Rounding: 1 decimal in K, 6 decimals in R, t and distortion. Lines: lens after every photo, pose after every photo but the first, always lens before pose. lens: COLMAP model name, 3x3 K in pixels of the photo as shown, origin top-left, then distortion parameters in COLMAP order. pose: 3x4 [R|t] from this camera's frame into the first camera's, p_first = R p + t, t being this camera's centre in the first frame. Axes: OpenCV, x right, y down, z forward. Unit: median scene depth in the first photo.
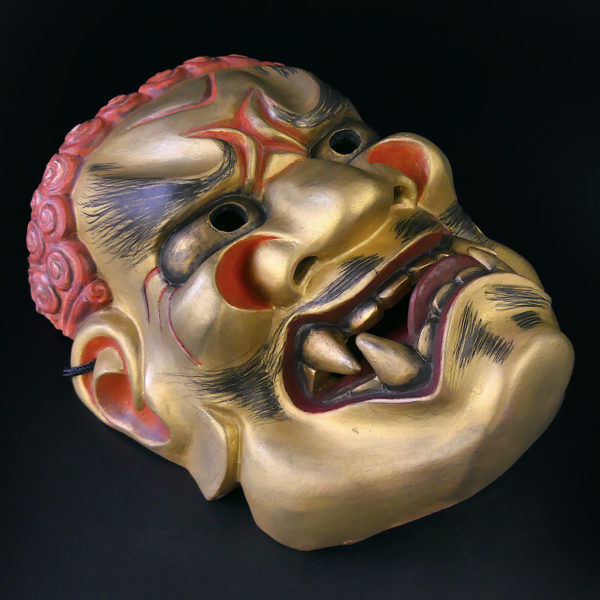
lens RADIAL K [[1013.8, 0, 301.1], [0, 1013.8, 298.8], [0, 0, 1]] dist [-0.046493, 0.000000]
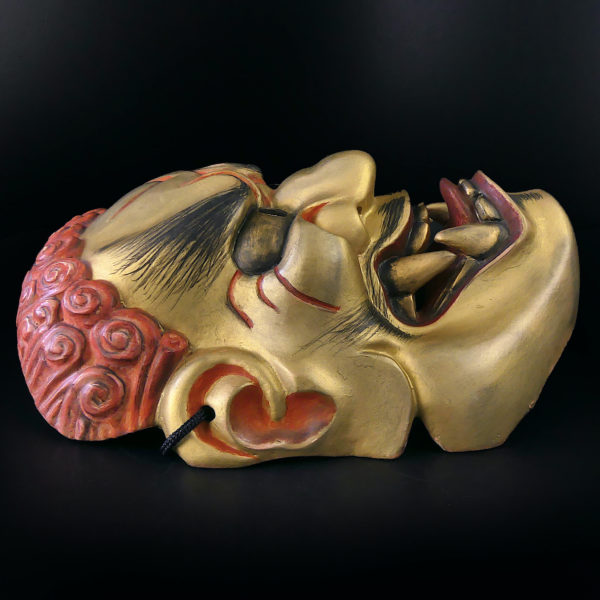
lens RADIAL K [[1013.8, 0, 297.9], [0, 1013.8, 299.9], [0, 0, 1]] dist [-0.046493, 0.000000]
pose [[0.718878, -0.219992, 0.659408, -0.790733], [0.552532, 0.756446, -0.349997, 0.387143], [-0.421810, 0.615949, 0.665345, 0.325940]]
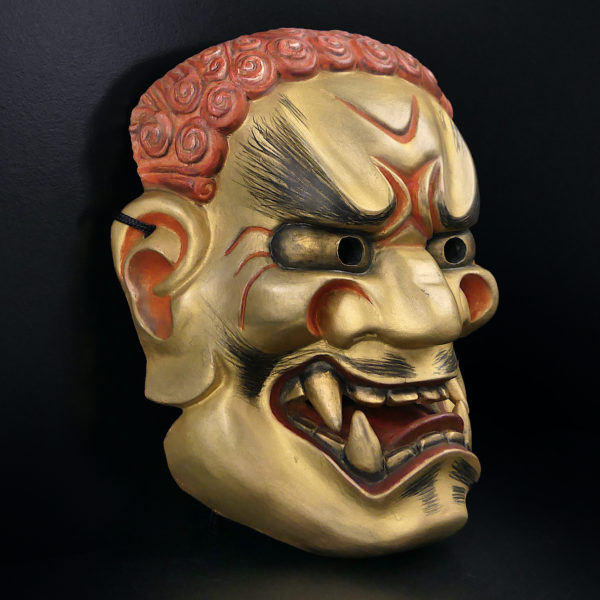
lens RADIAL K [[1399.3, 0, 299.2], [0, 1399.3, 301.7], [0, 0, 1]] dist [0.015881, 0.000000]
pose [[0.658534, 0.658577, 0.364155, -0.639363], [-0.729302, 0.677846, 0.092971, -0.145660], [-0.185612, -0.326803, 0.926686, -0.446993]]
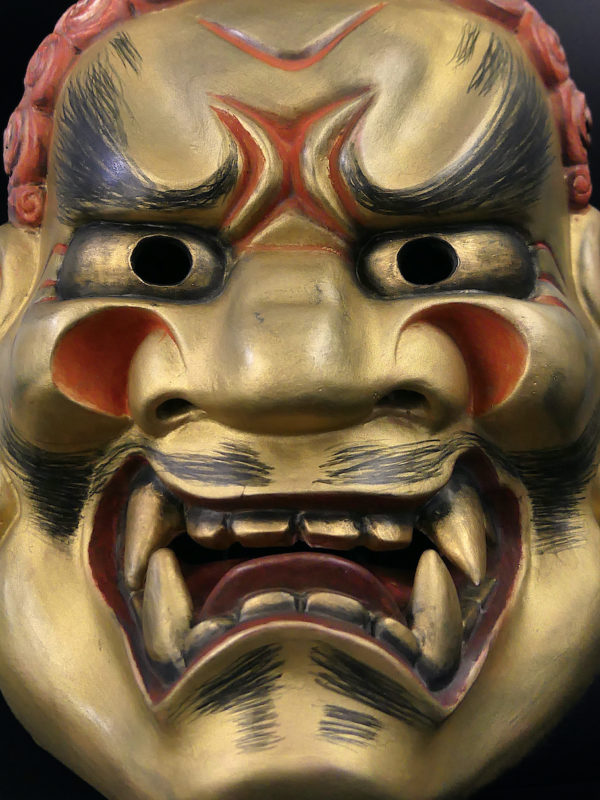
lens RADIAL K [[1655.1, 0, 288.6], [0, 1655.1, 356.2], [0, 0, 1]] dist [-0.032789, 0.000000]
pose [[0.710240, 0.641359, -0.290201, 0.320108], [-0.516241, 0.754798, 0.404692, -0.492613], [0.478596, -0.137614, 0.867184, 0.141331]]
